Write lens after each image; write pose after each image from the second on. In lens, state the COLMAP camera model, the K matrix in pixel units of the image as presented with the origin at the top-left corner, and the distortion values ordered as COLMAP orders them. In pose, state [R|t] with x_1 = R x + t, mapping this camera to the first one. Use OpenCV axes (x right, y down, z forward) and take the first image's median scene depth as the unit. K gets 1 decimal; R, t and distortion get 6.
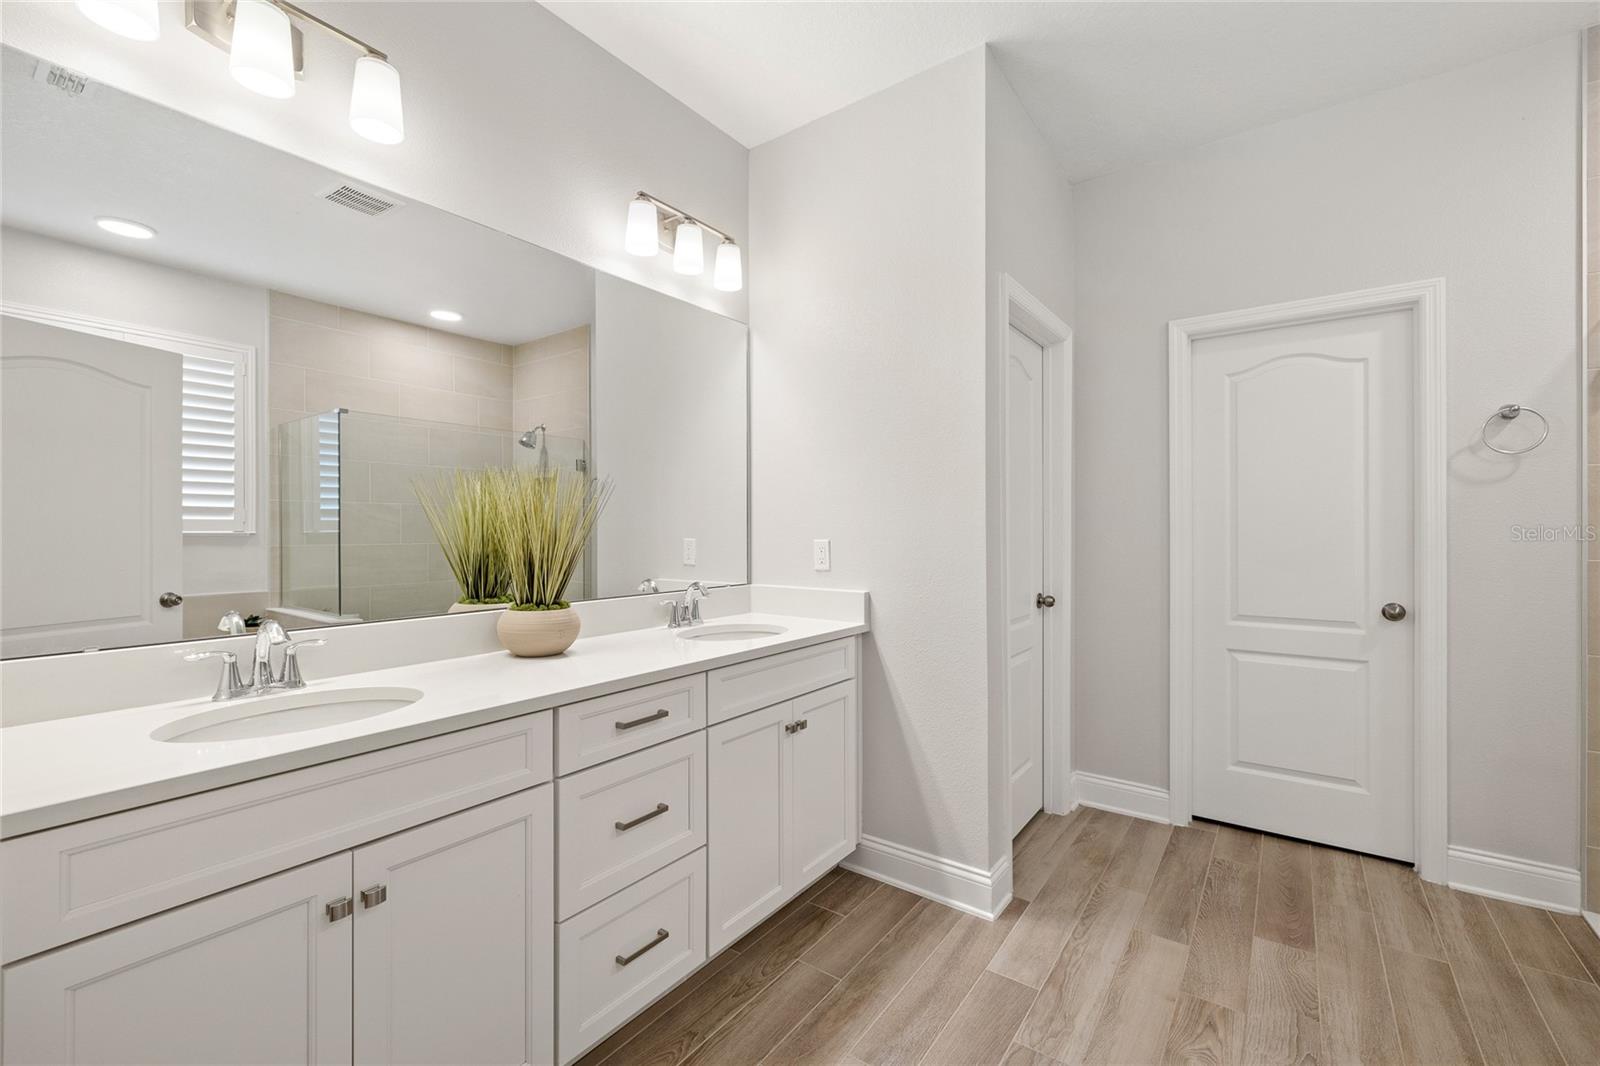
lens RADIAL K [[676.4, 0, 800.0], [0, 676.4, 533.0], [0, 0, 1]] dist [0.000879, 0.000218]
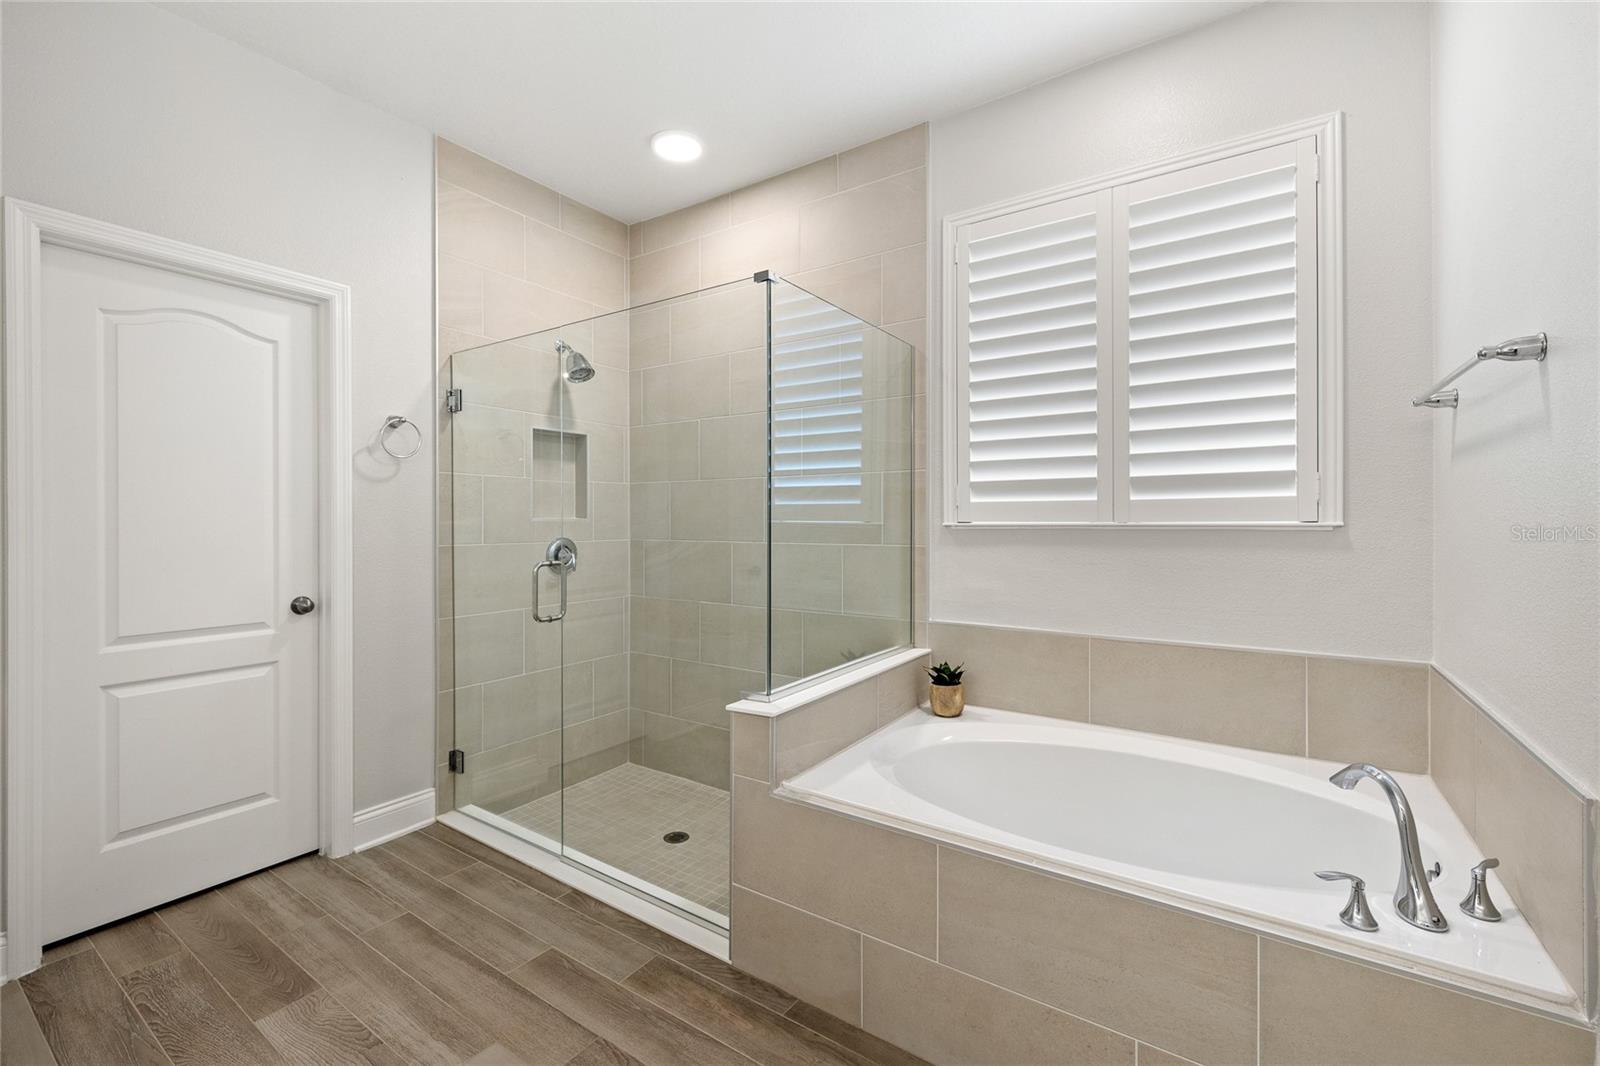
lens RADIAL K [[673.6, 0, 798.3], [0, 673.6, 524.0], [0, 0, 1]] dist [-0.000810, 0.000133]
pose [[-0.035806, -0.004891, 0.999347, -0.141565], [0.004904, 0.999975, 0.005070, -0.003914], [-0.999347, 0.005082, -0.035782, 0.334037]]
